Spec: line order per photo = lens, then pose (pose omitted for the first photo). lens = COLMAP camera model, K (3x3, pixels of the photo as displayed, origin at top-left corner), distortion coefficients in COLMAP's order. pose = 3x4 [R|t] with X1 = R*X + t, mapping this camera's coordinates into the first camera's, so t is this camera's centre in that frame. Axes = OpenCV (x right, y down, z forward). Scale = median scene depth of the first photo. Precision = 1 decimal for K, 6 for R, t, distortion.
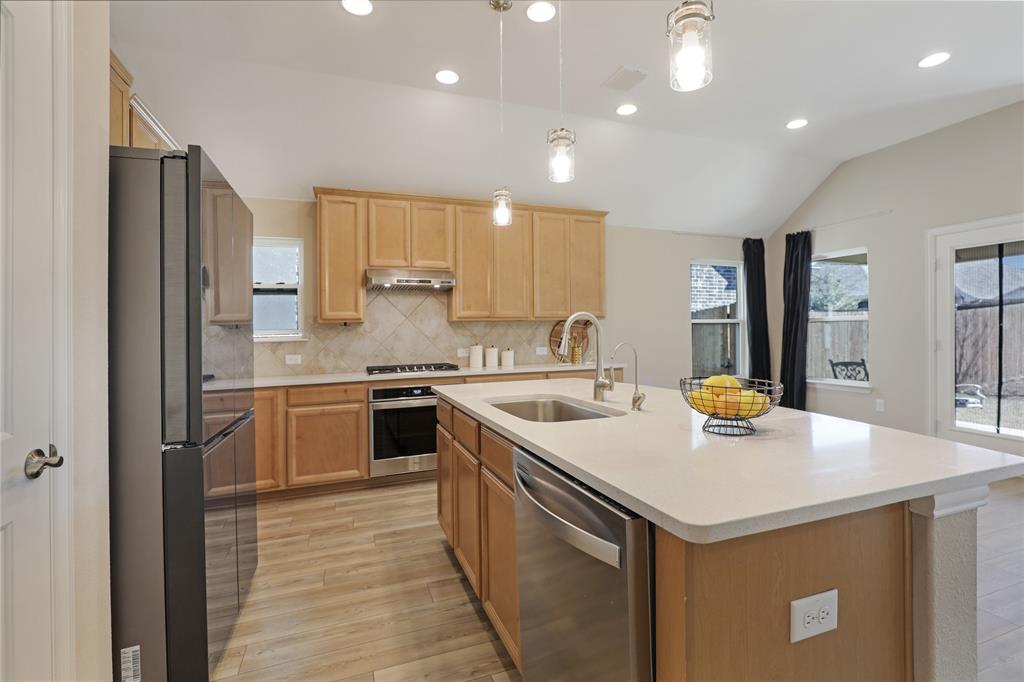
lens RADIAL K [[471.8, 0, 530.8], [0, 471.8, 347.2], [0, 0, 1]] dist [-0.031727, 0.006343]
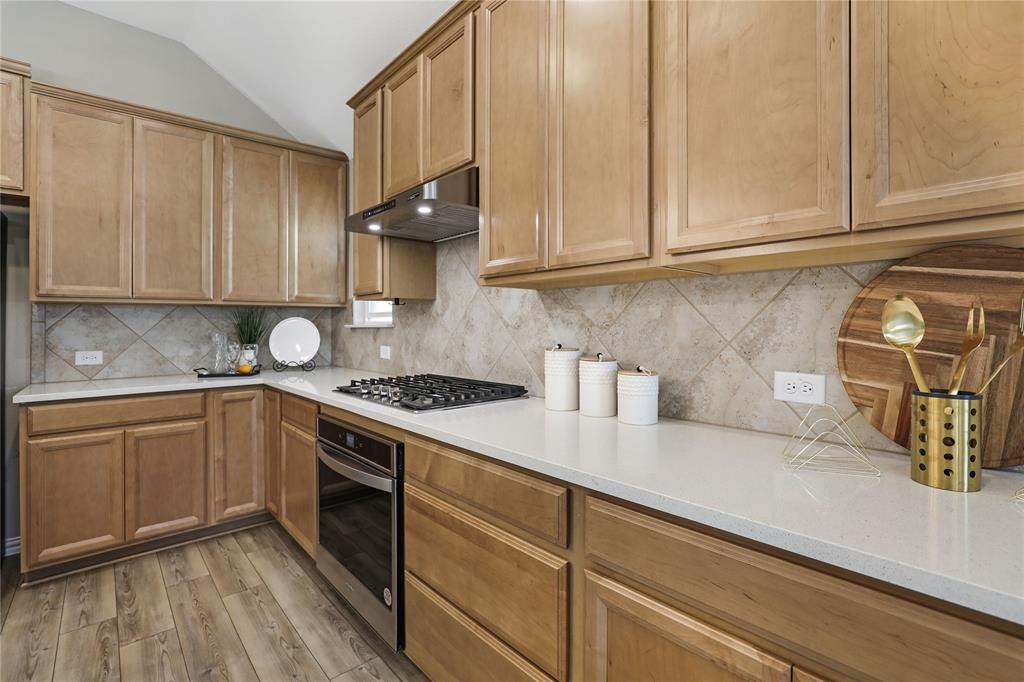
lens RADIAL K [[471.8, 0, 524.0], [0, 471.8, 326.8], [0, 0, 1]] dist [-0.031727, 0.006343]
pose [[0.353653, 0.018856, -0.935186, 0.247596], [-0.024395, 0.999643, 0.010930, -0.028048], [0.935058, 0.018948, 0.353987, 0.940859]]
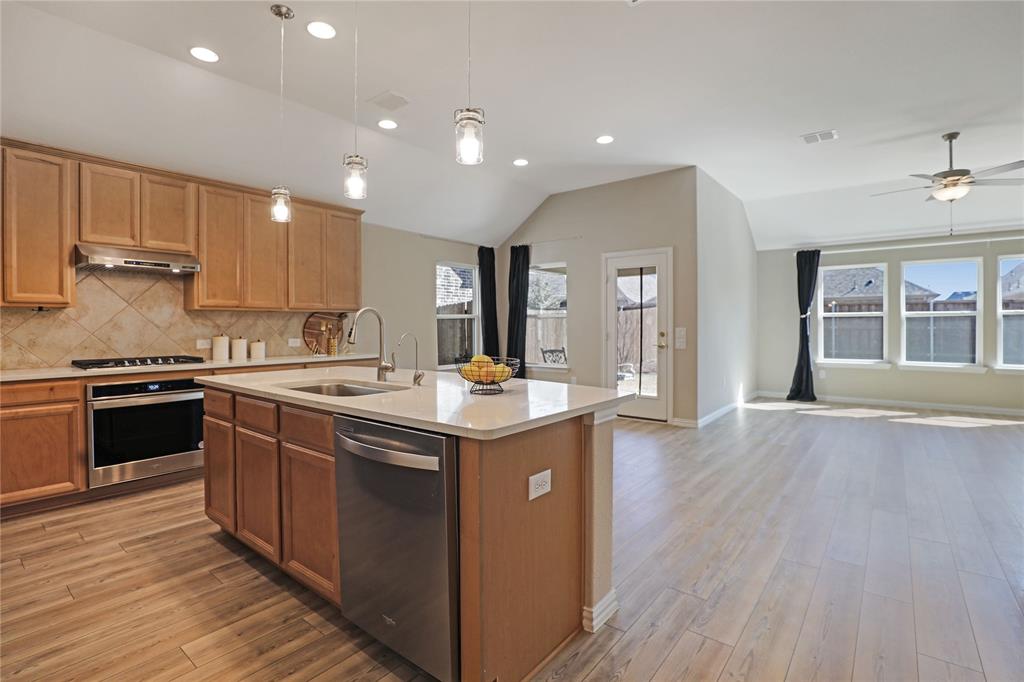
lens RADIAL K [[475.9, 0, 519.0], [0, 475.9, 340.1], [0, 0, 1]] dist [-0.015889, -0.001142]
pose [[0.864221, -0.000722, 0.503111, -0.086308], [0.000304, 1.000000, 0.000913, 0.003793], [-0.503111, -0.000636, 0.864221, -0.122373]]
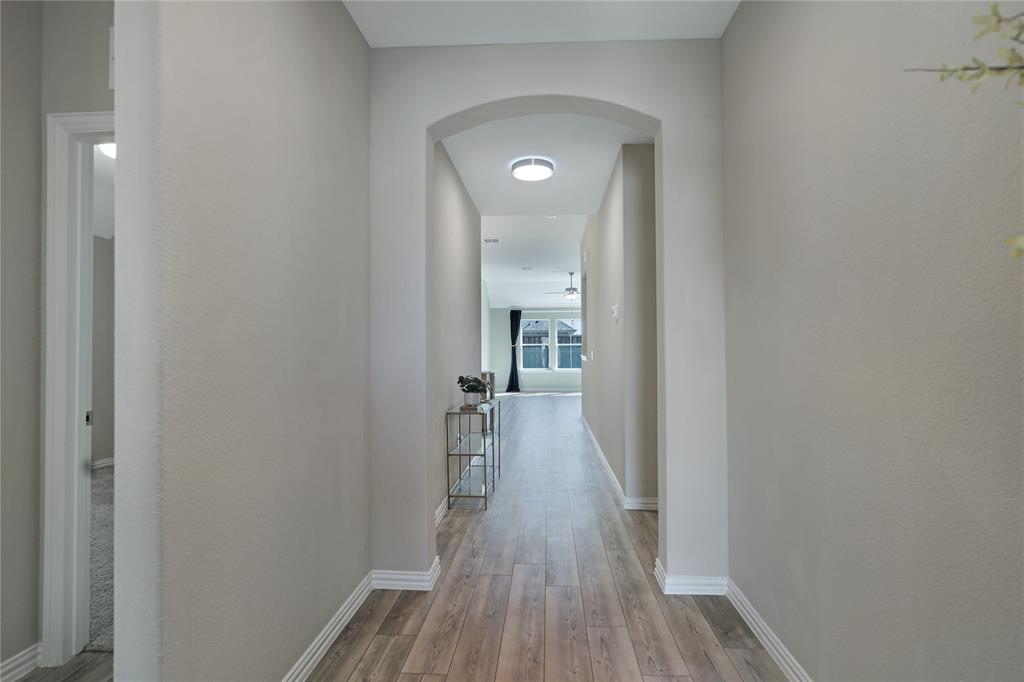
lens RADIAL K [[524.5, 0, 513.2], [0, 524.5, 345.1], [0, 0, 1]] dist [-0.049689, -0.000933]
pose [[0.428314, 0.030075, 0.903129, -1.548861], [0.009976, 0.999228, -0.038006, 0.052829], [-0.903575, 0.025288, 0.427684, -0.674358]]
